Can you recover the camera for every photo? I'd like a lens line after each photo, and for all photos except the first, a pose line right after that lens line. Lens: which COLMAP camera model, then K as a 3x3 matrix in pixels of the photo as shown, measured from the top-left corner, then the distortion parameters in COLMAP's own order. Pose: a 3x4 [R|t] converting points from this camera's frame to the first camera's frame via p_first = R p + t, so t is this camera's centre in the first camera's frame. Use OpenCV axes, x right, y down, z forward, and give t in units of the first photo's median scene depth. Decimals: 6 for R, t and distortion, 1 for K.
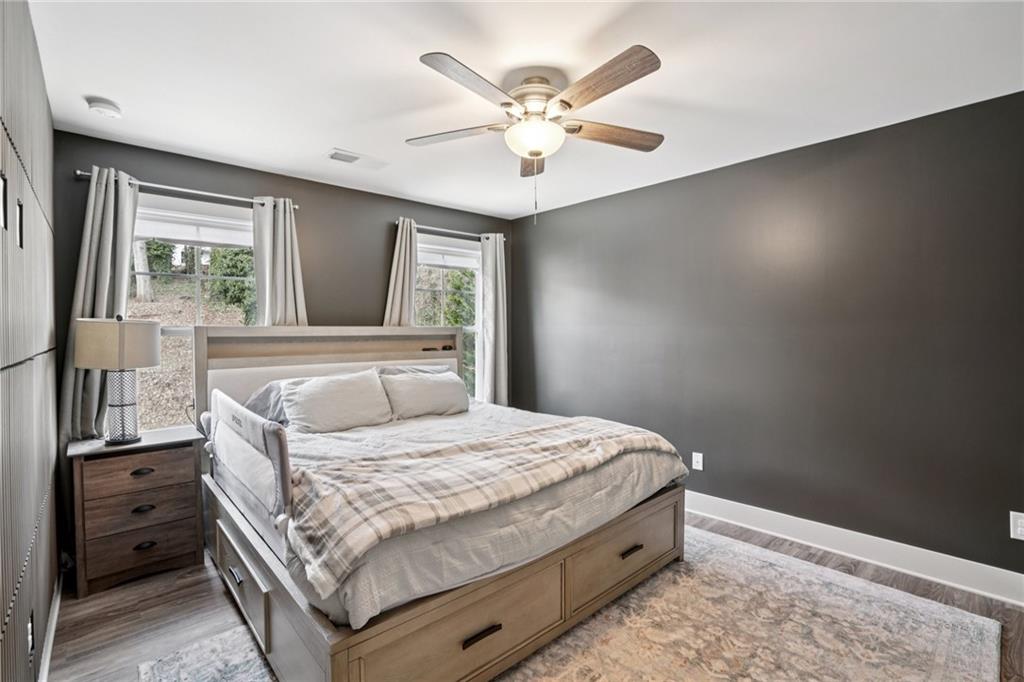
lens RADIAL K [[482.1, 0, 512.0], [0, 482.1, 341.0], [0, 0, 1]] dist [-0.011710, -0.000059]
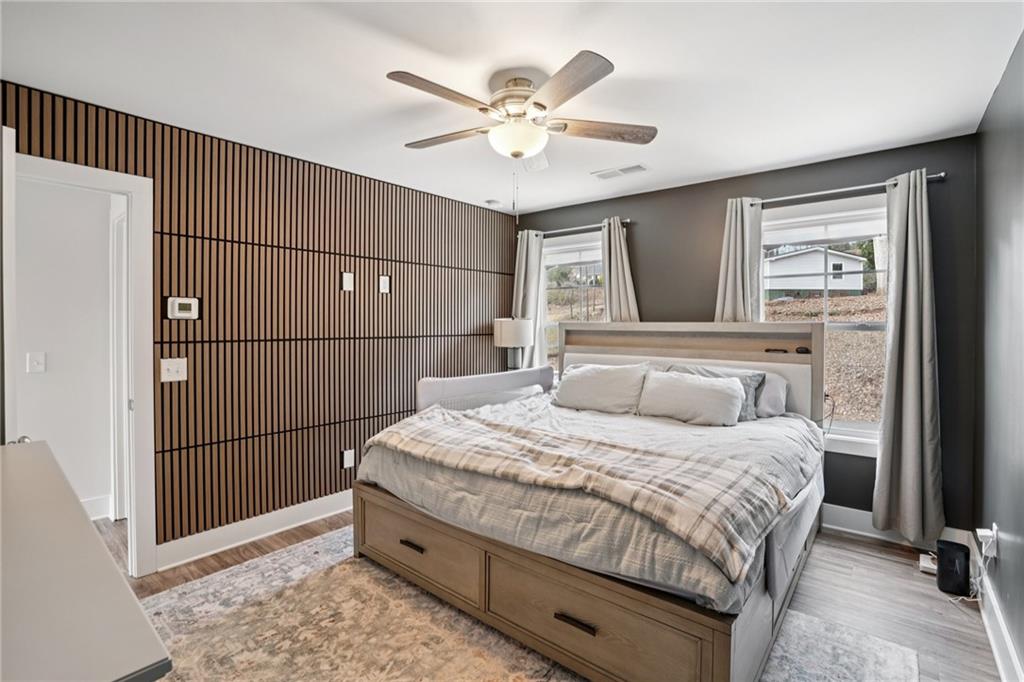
lens RADIAL K [[477.3, 0, 512.0], [0, 477.3, 341.0], [0, 0, 1]] dist [-0.039152, 0.000433]
pose [[0.115989, 0.034133, -0.992664, 0.803230], [-0.029535, 0.999086, 0.030903, -0.014594], [0.992811, 0.025734, 0.116891, 0.688726]]
